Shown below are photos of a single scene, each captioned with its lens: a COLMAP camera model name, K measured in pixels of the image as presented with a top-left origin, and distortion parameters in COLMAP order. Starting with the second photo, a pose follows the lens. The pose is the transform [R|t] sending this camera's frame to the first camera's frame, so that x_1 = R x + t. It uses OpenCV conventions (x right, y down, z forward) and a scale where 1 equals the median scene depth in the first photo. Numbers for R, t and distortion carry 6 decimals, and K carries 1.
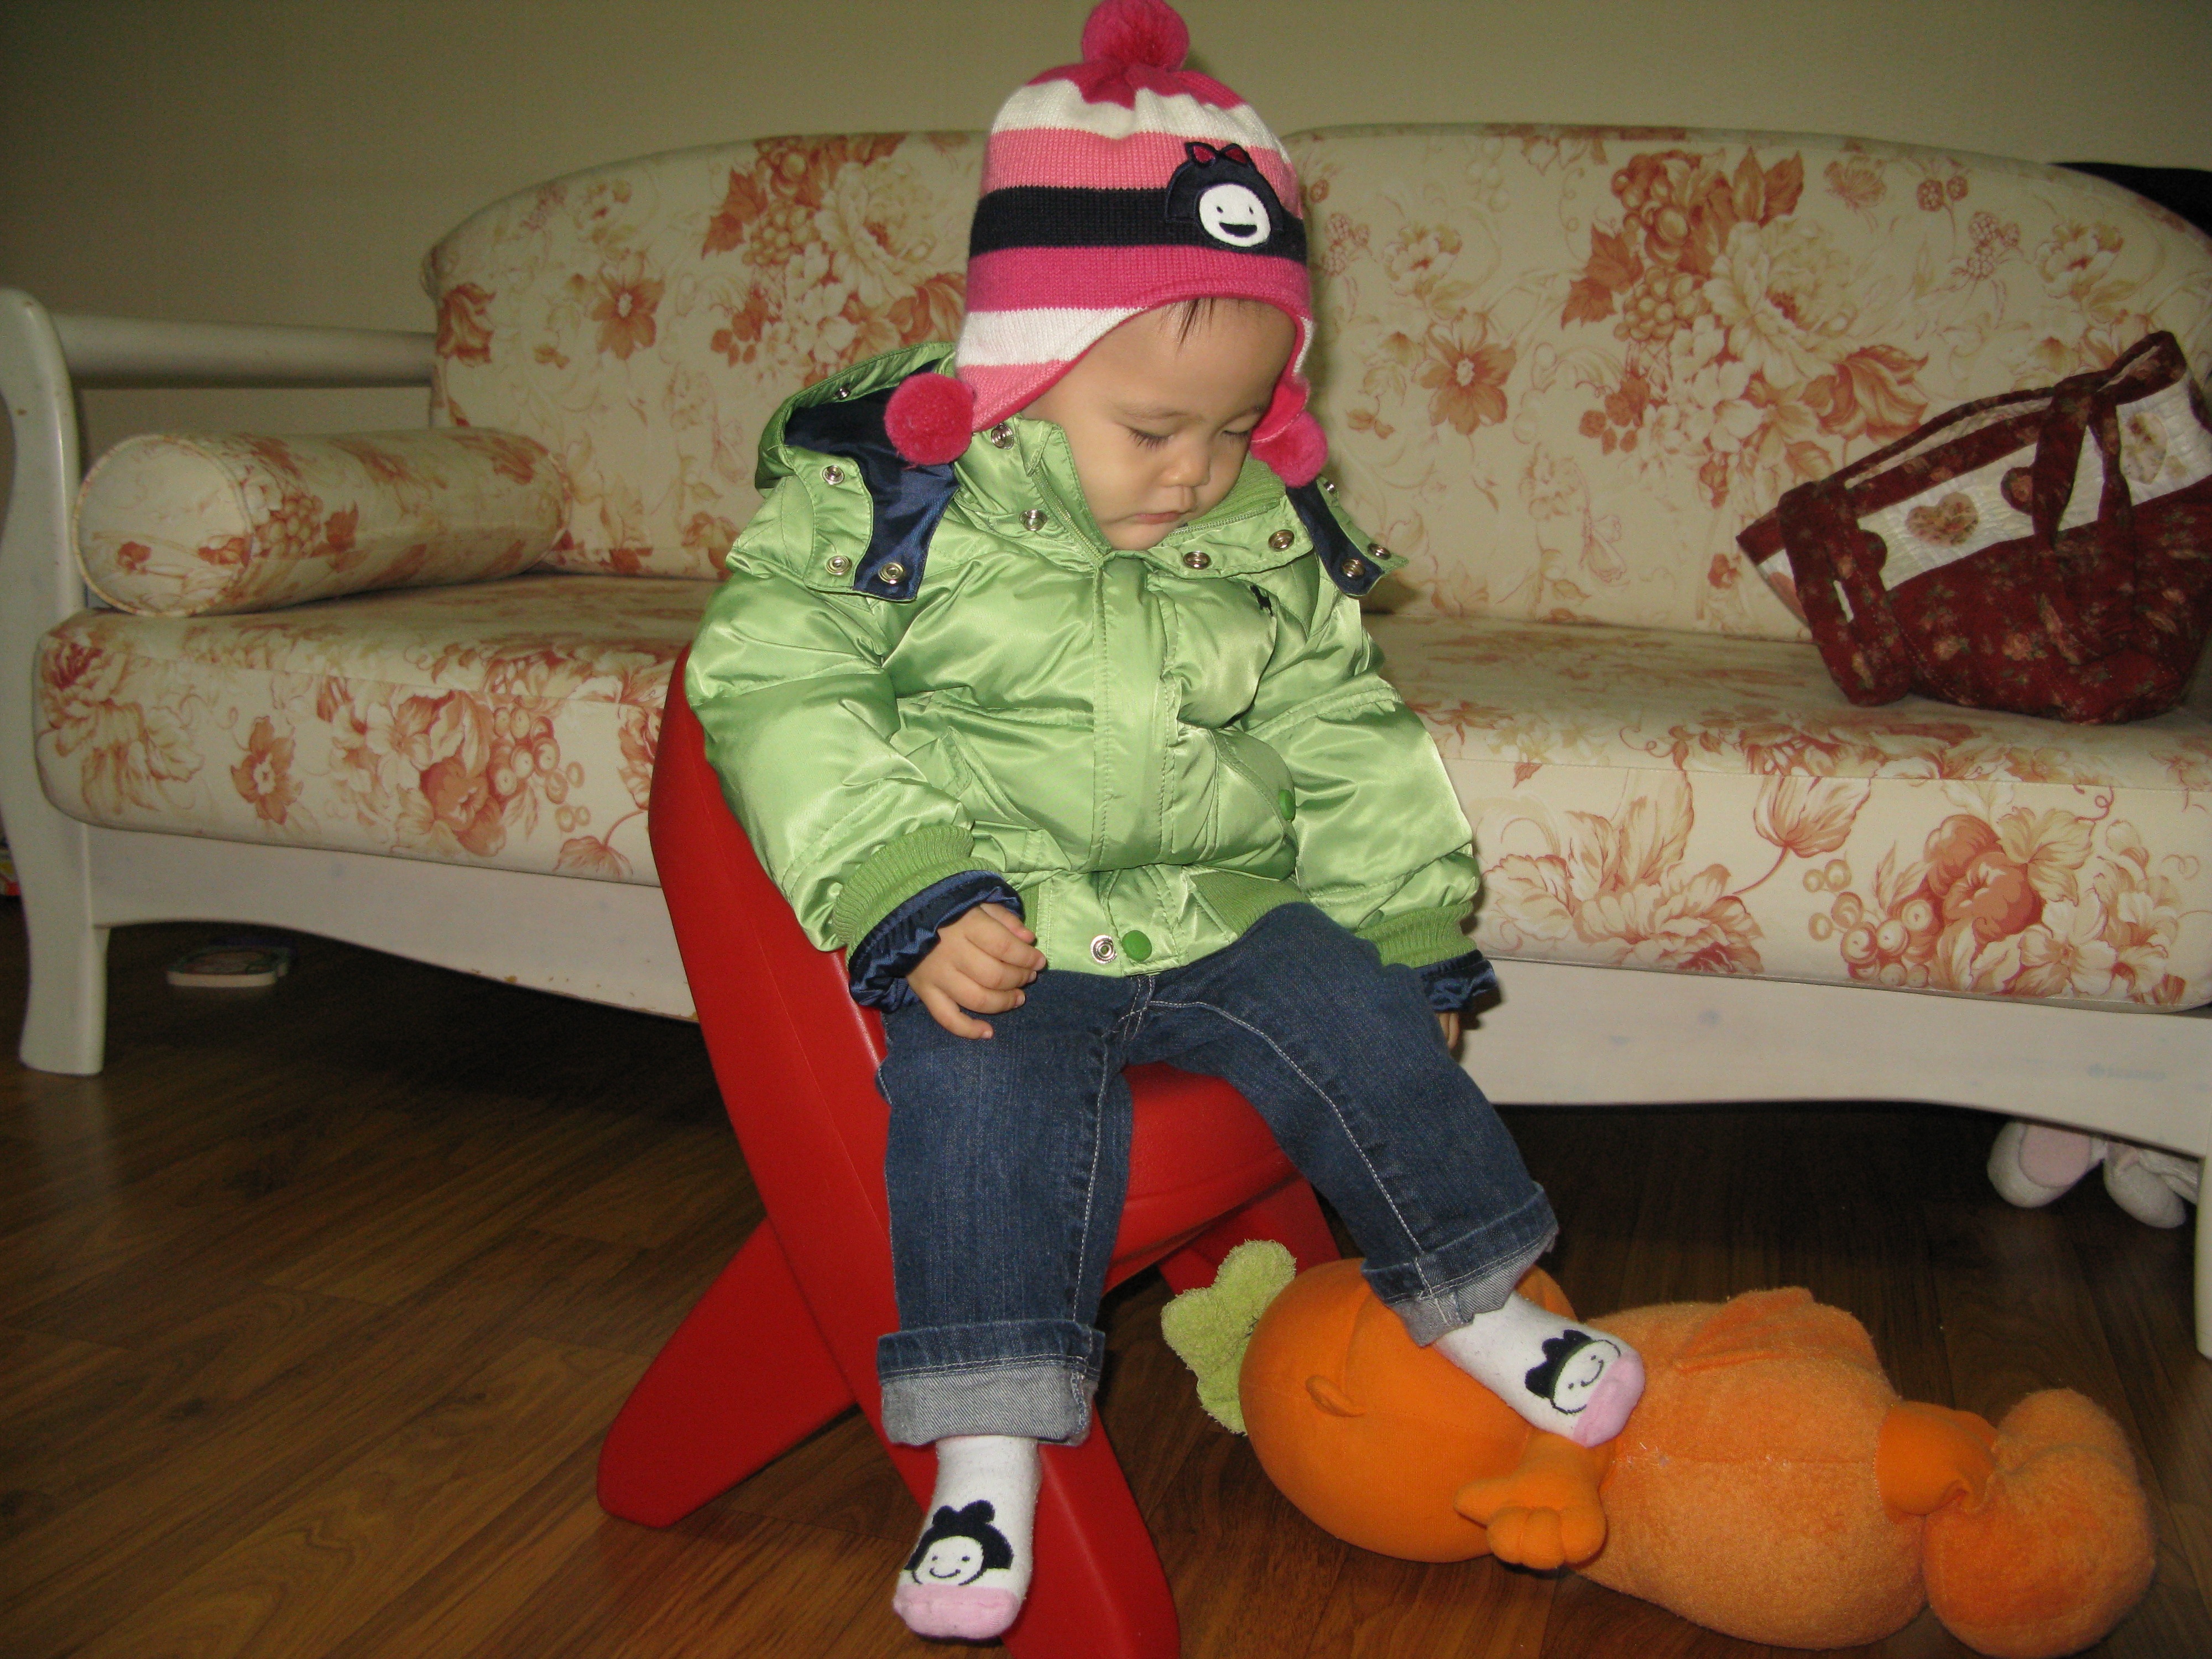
lens RADIAL K [[2251.1, 0, 1123.2], [0, 2251.1, 831.5], [0, 0, 1]] dist [-0.118709, 0.000000]
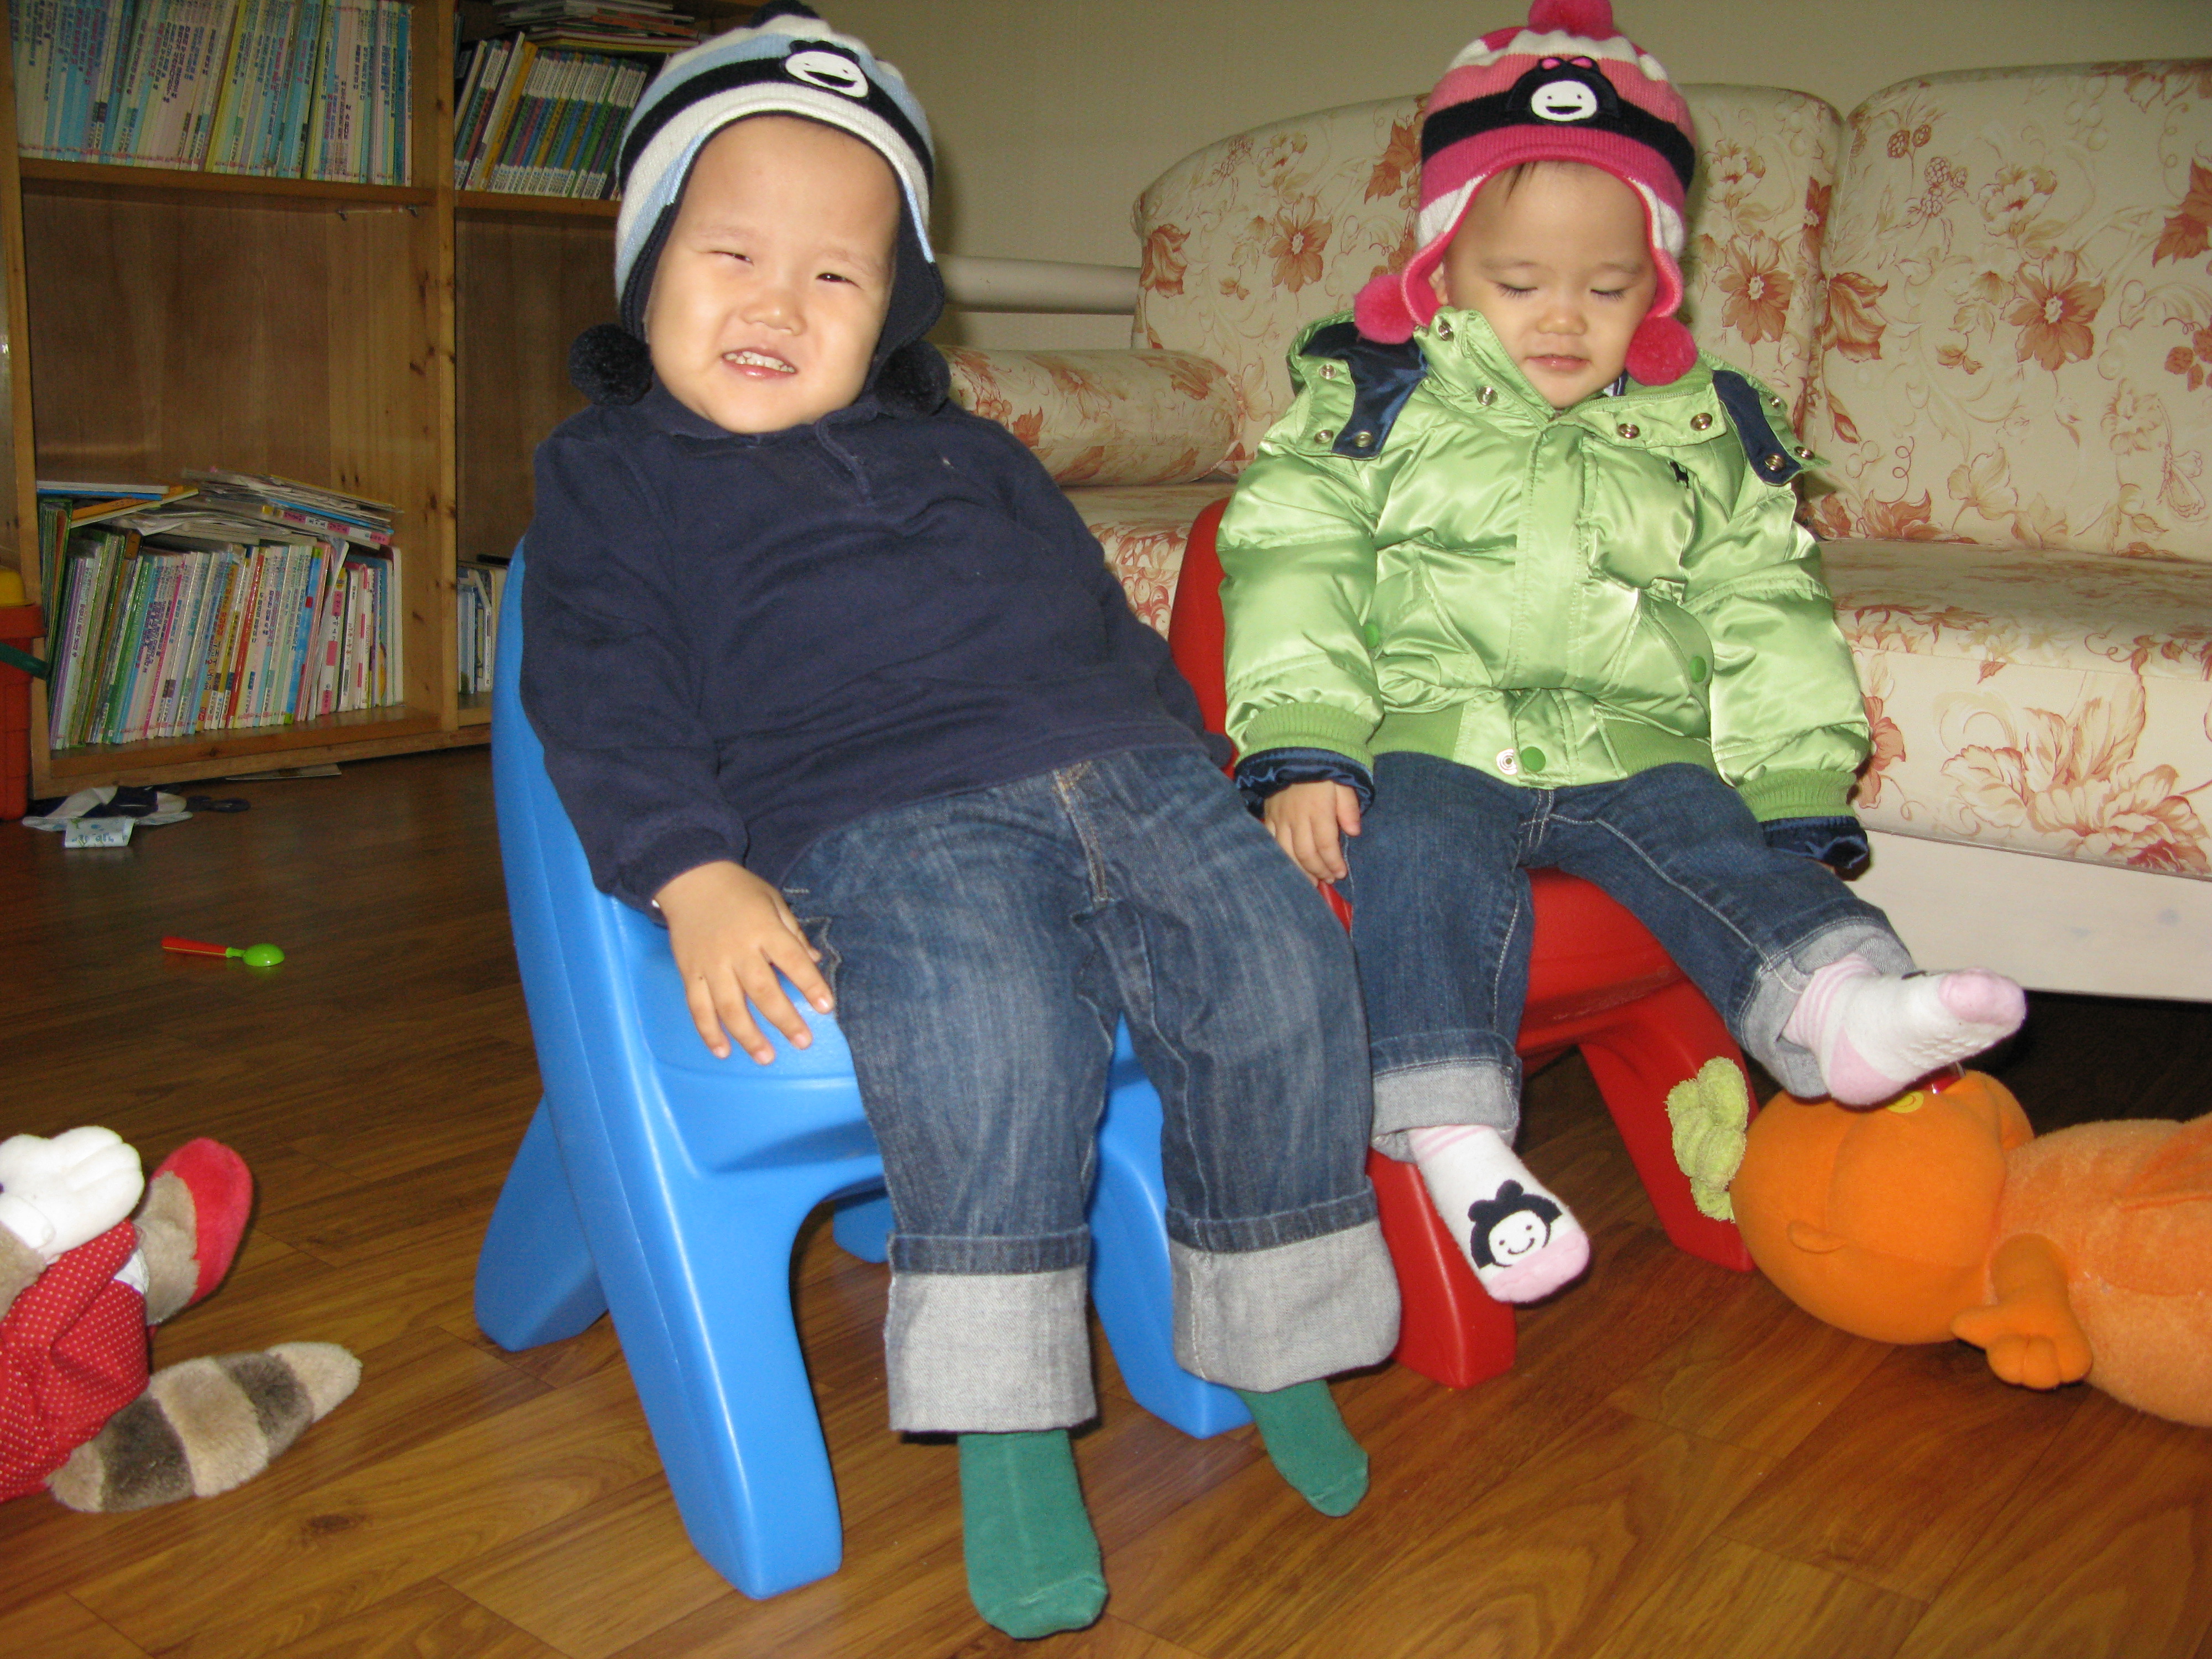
lens RADIAL K [[2251.1, 0, 1097.5], [0, 2251.1, 846.6], [0, 0, 1]] dist [-0.118709, 0.000000]
pose [[0.932913, 0.079807, -0.351147, 0.123869], [-0.071213, 0.996762, 0.037343, 0.038942], [0.352990, -0.009831, 0.935575, -0.114887]]
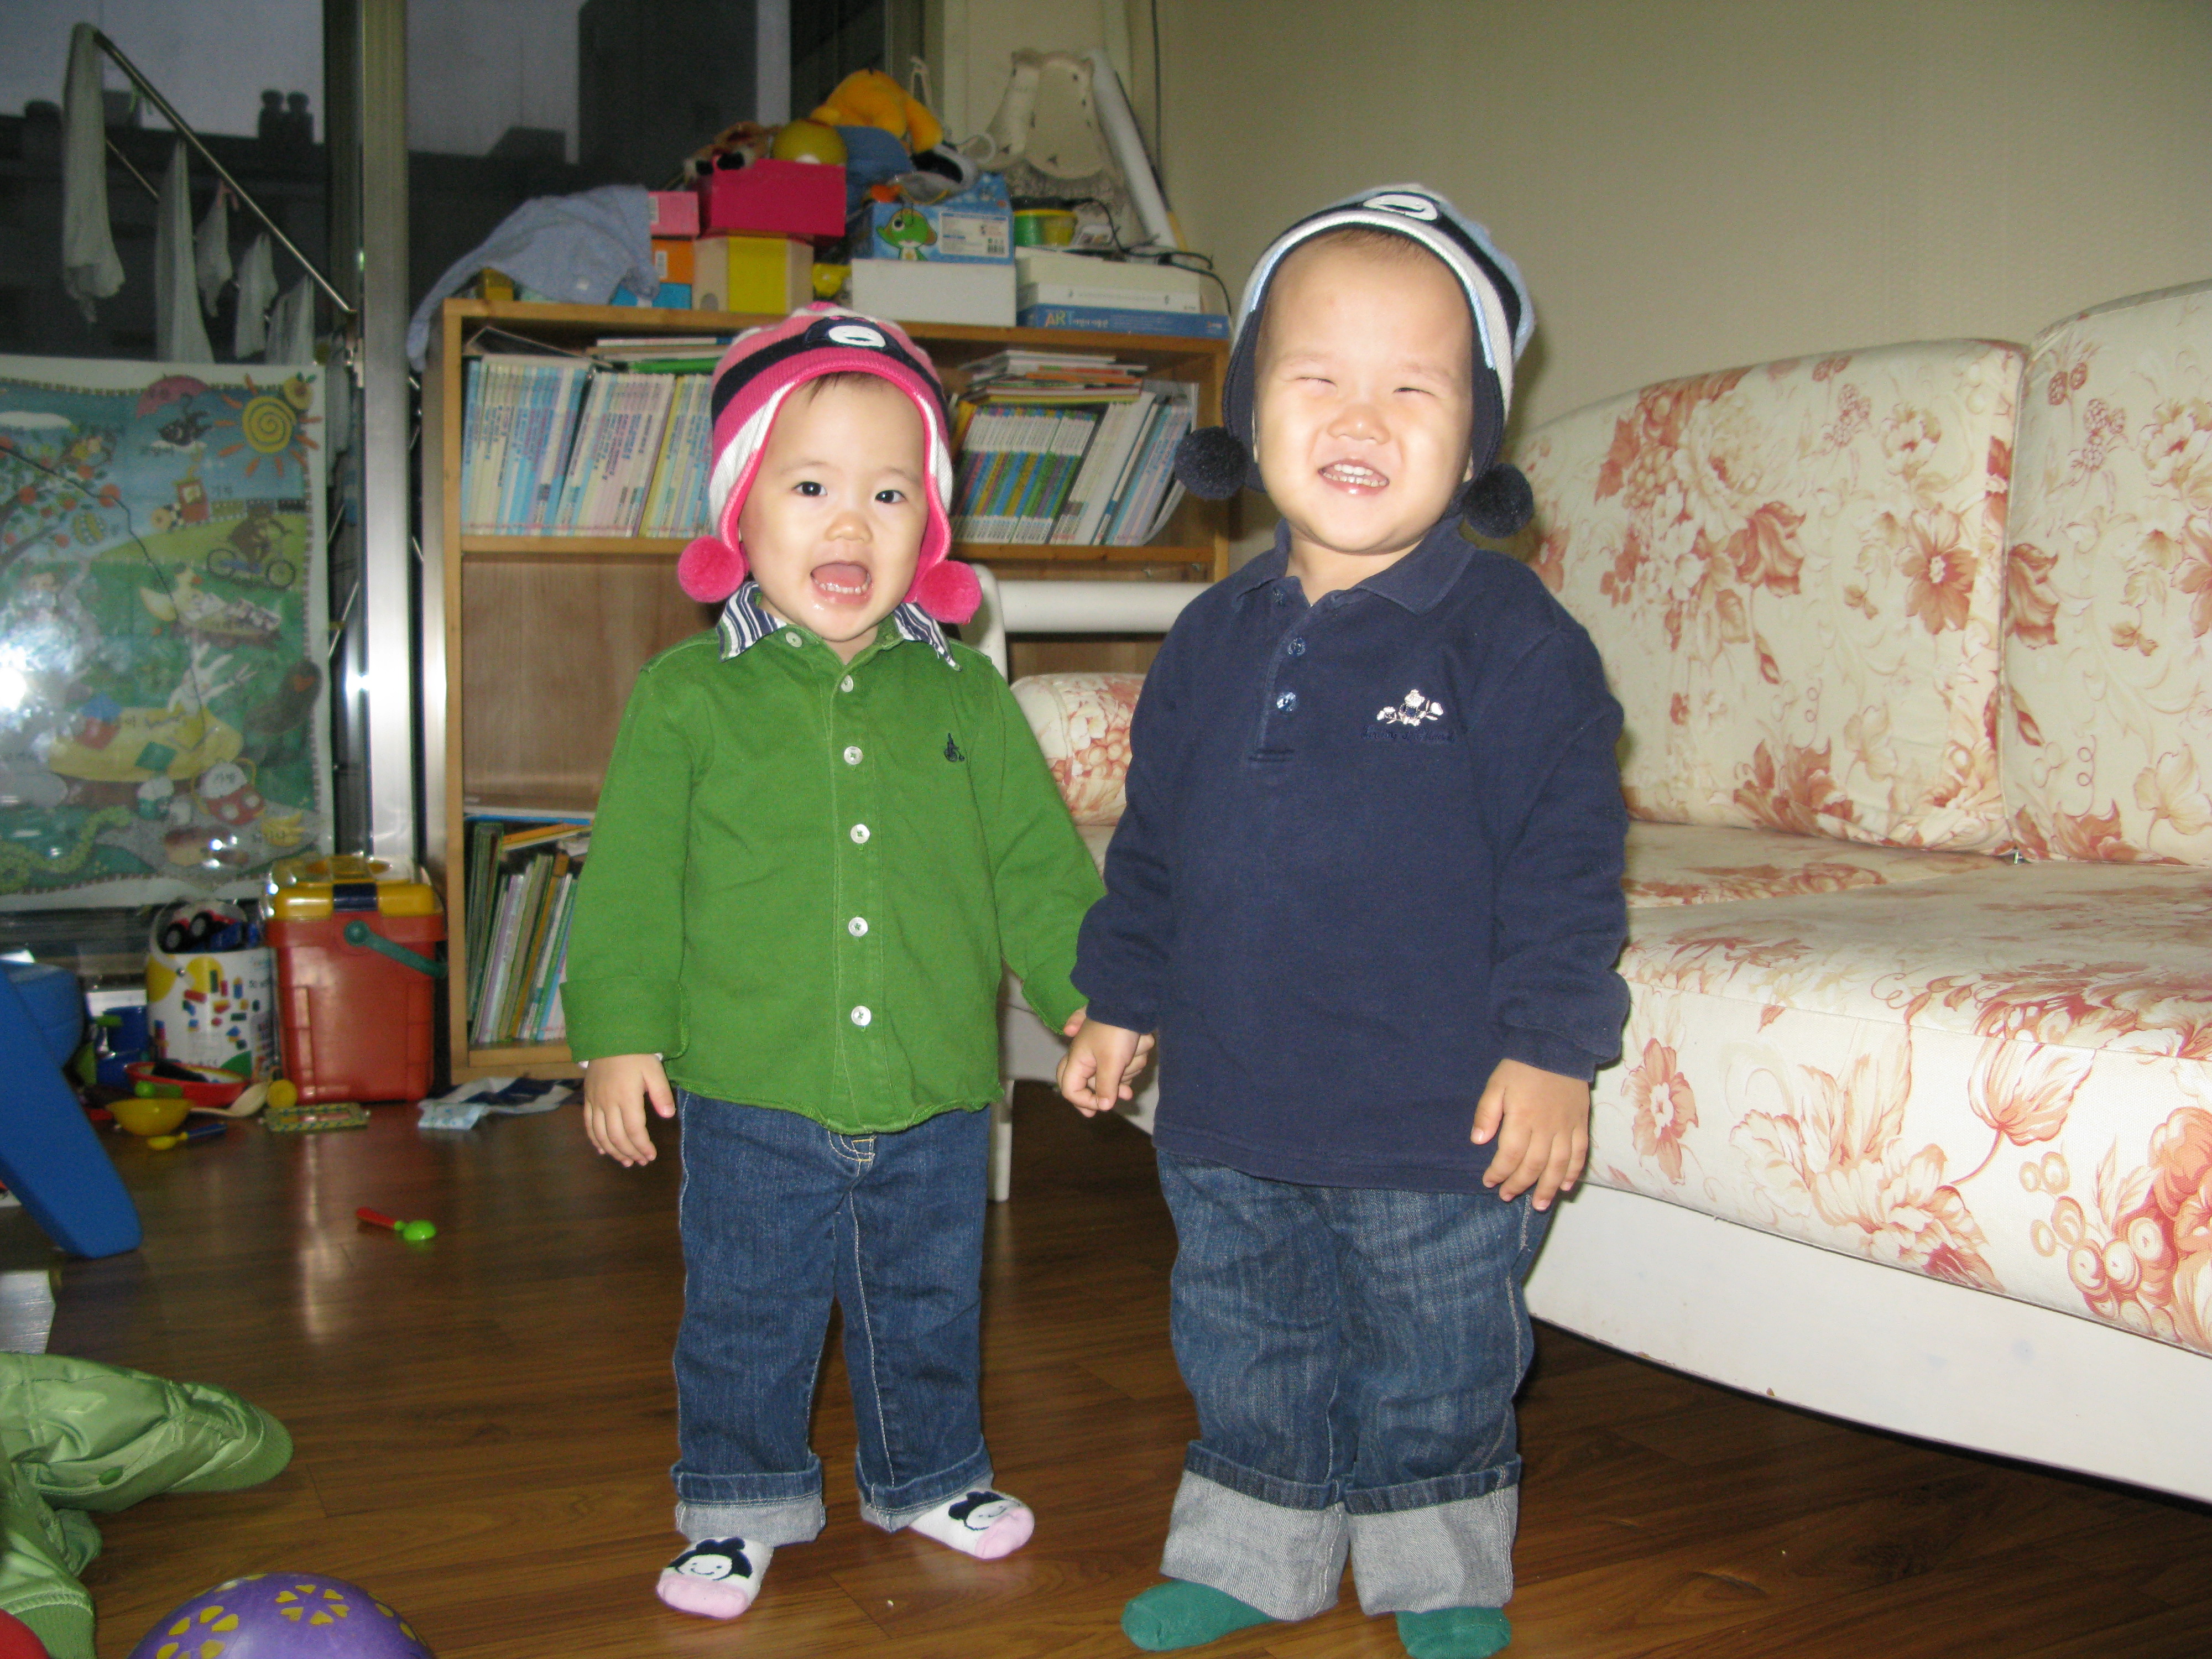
lens RADIAL K [[2251.1, 0, 1073.7], [0, 2251.1, 817.0], [0, 0, 1]] dist [-0.118709, 0.000000]
pose [[0.681479, 0.016070, -0.731662, 0.487777], [-0.111800, 0.990310, -0.082382, -0.001546], [0.723248, 0.137941, 0.676672, 0.170404]]
